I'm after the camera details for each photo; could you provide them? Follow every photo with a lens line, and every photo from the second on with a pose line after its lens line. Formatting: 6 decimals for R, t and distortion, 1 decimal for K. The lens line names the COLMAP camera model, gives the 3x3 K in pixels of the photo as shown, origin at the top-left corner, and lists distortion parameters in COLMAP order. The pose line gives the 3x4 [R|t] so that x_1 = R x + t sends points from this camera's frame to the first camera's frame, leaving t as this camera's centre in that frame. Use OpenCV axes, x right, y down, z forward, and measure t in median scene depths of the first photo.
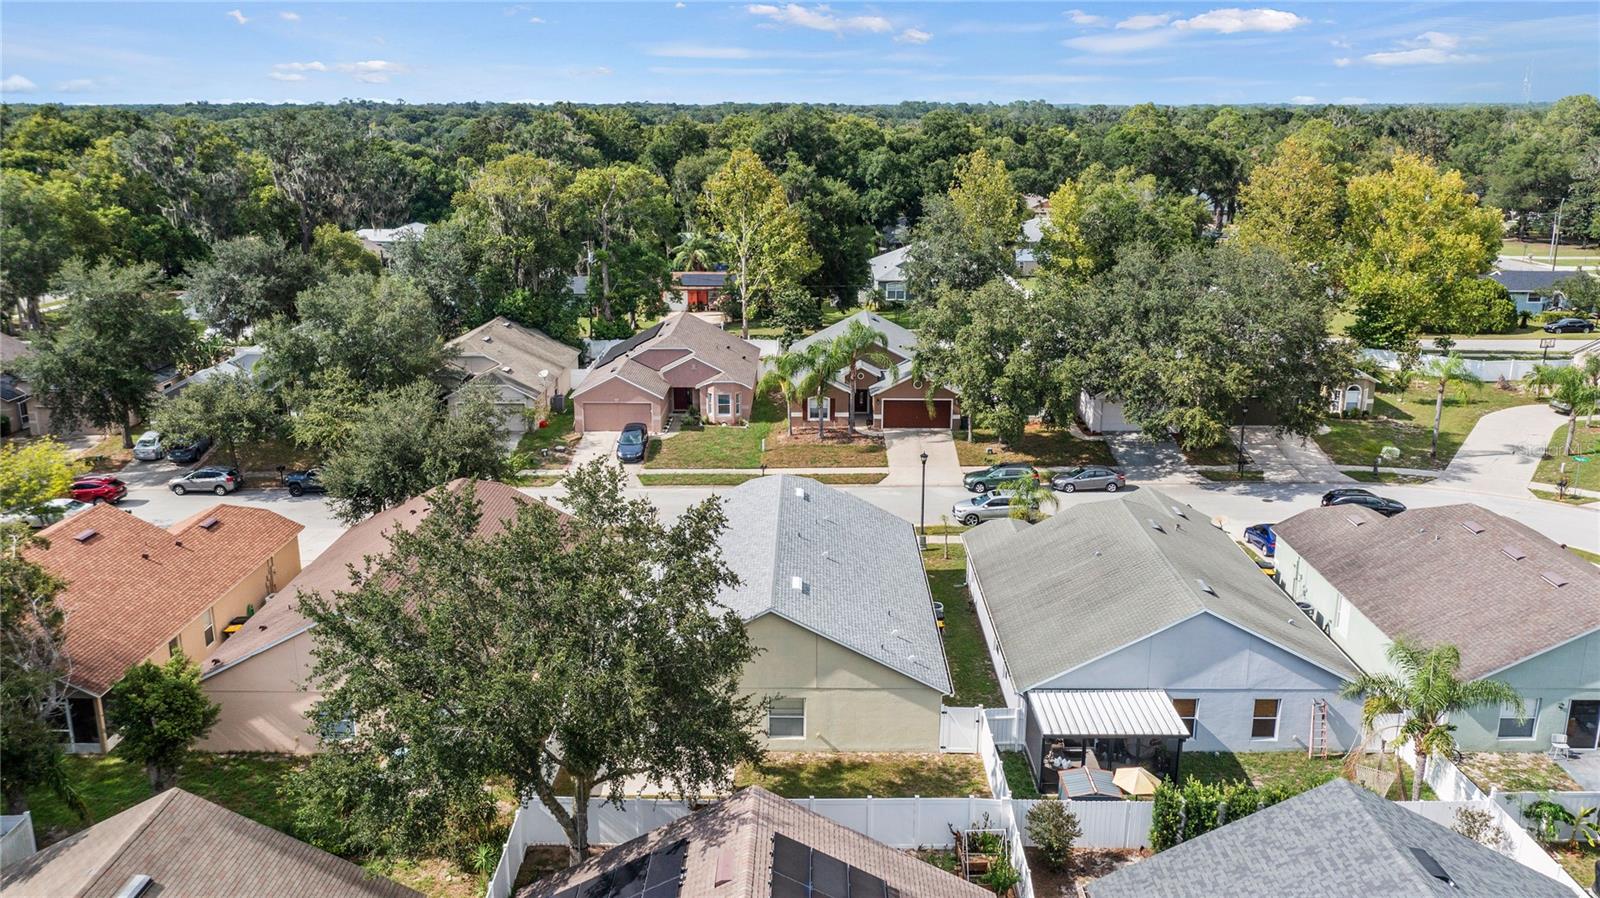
lens RADIAL K [[1266.3, 0, 800.0], [0, 1266.3, 449.0], [0, 0, 1]] dist [0.002926, 0.013869]
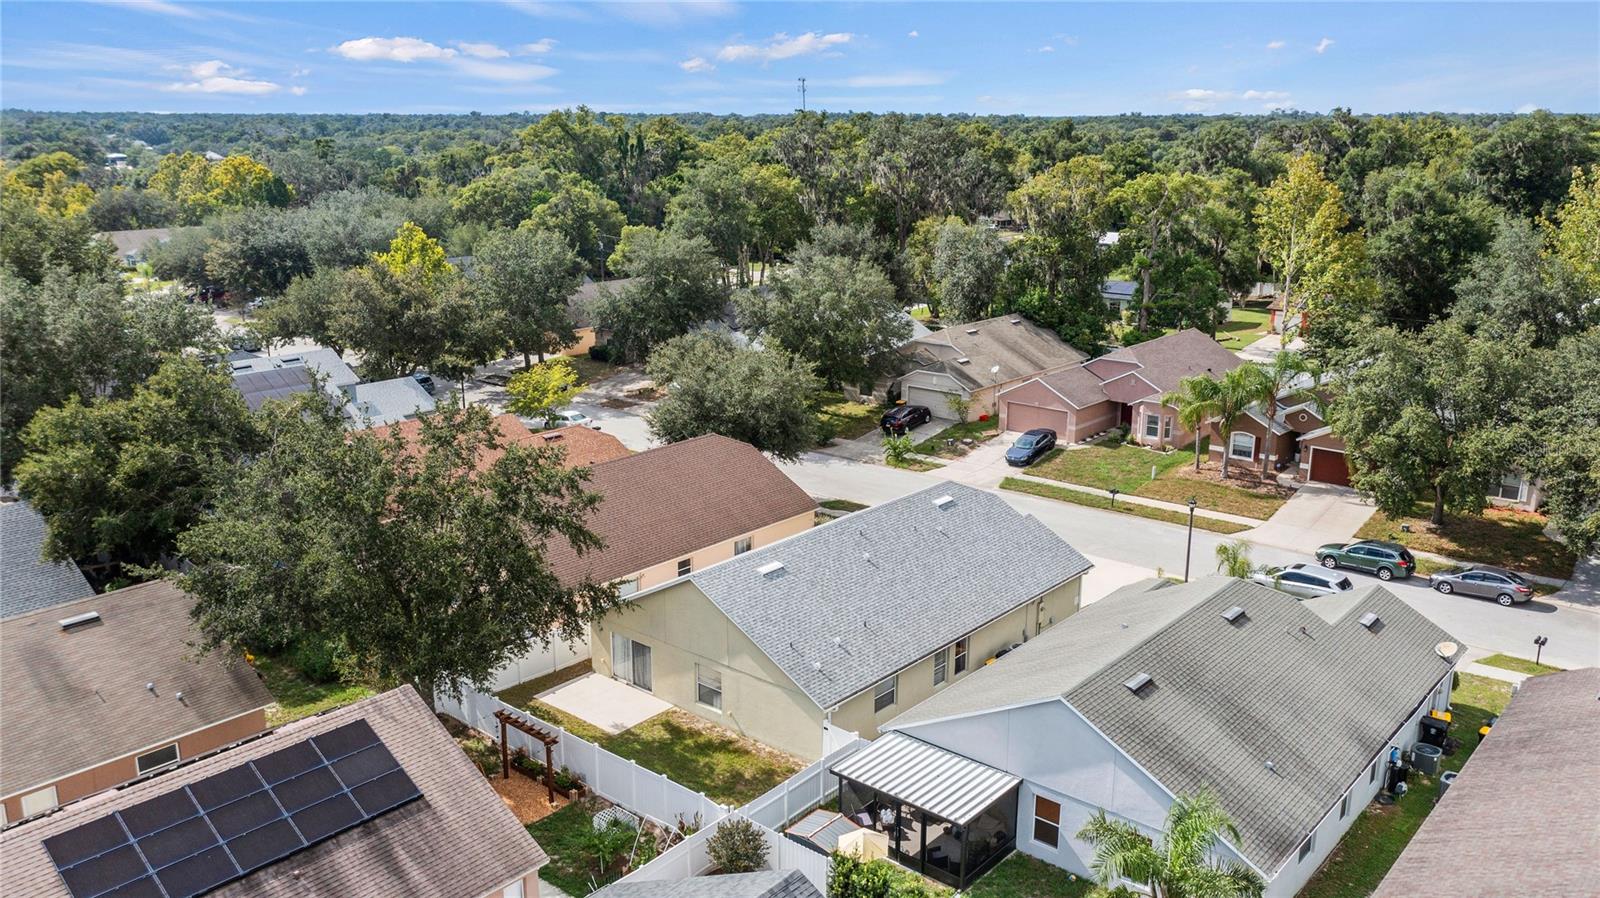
lens RADIAL K [[1266.3, 0, 800.0], [0, 1266.3, 449.0], [0, 0, 1]] dist [0.002926, 0.013869]
pose [[0.768791, 0.164308, -0.618031, 0.319067], [-0.169372, 0.984233, 0.050978, -0.021984], [0.616663, 0.065486, 0.784499, 0.109621]]
